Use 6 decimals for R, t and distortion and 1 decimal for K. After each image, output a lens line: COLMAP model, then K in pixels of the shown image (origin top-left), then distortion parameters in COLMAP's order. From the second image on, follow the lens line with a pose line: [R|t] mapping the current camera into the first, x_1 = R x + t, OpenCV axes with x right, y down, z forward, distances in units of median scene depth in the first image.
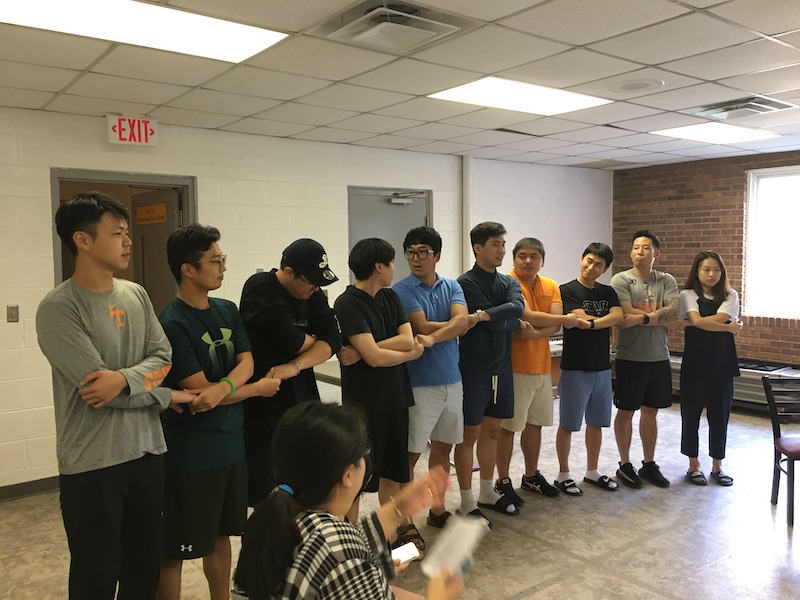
lens RADIAL K [[673.7, 0, 395.9], [0, 673.7, 299.5], [0, 0, 1]] dist [0.087916, -0.117539]
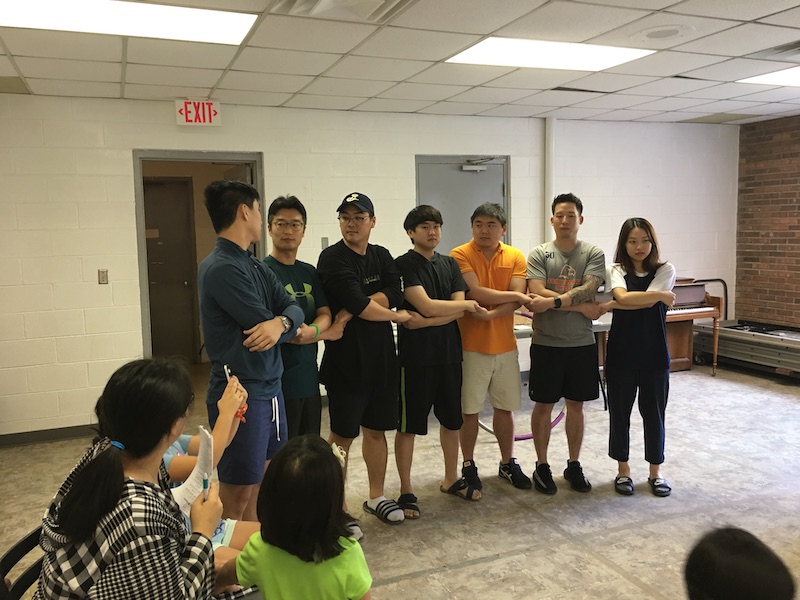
lens RADIAL K [[673.7, 0, 395.2], [0, 673.7, 294.1], [0, 0, 1]] dist [0.087916, -0.117539]
pose [[0.963453, 0.016943, -0.267342, 0.221219], [-0.006968, 0.999245, 0.038217, 0.002755], [0.267788, -0.034957, 0.962844, 0.009903]]
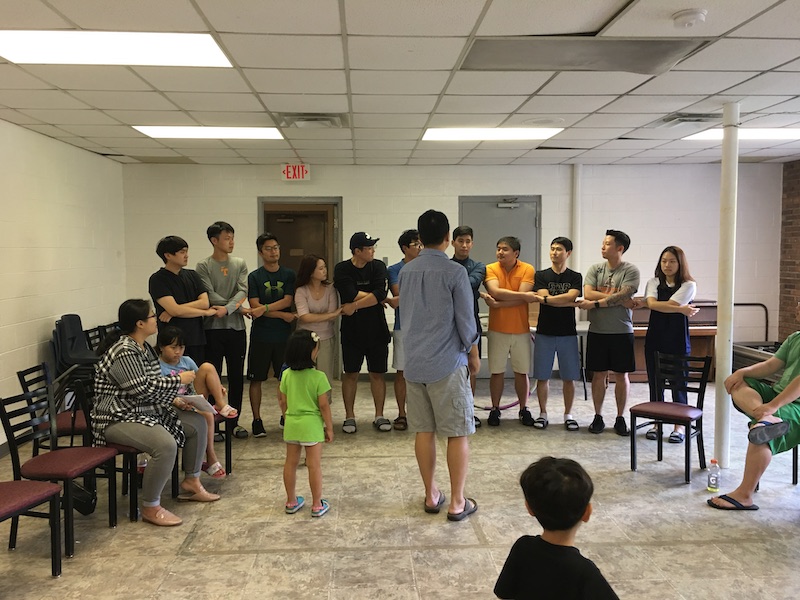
lens RADIAL K [[673.7, 0, 397.6], [0, 673.7, 293.2], [0, 0, 1]] dist [0.087916, -0.117539]
pose [[0.821997, 0.043596, -0.567821, 0.755529], [-0.043592, 0.998957, 0.013592, 0.013160], [0.567822, 0.013580, 0.823040, -0.206082]]
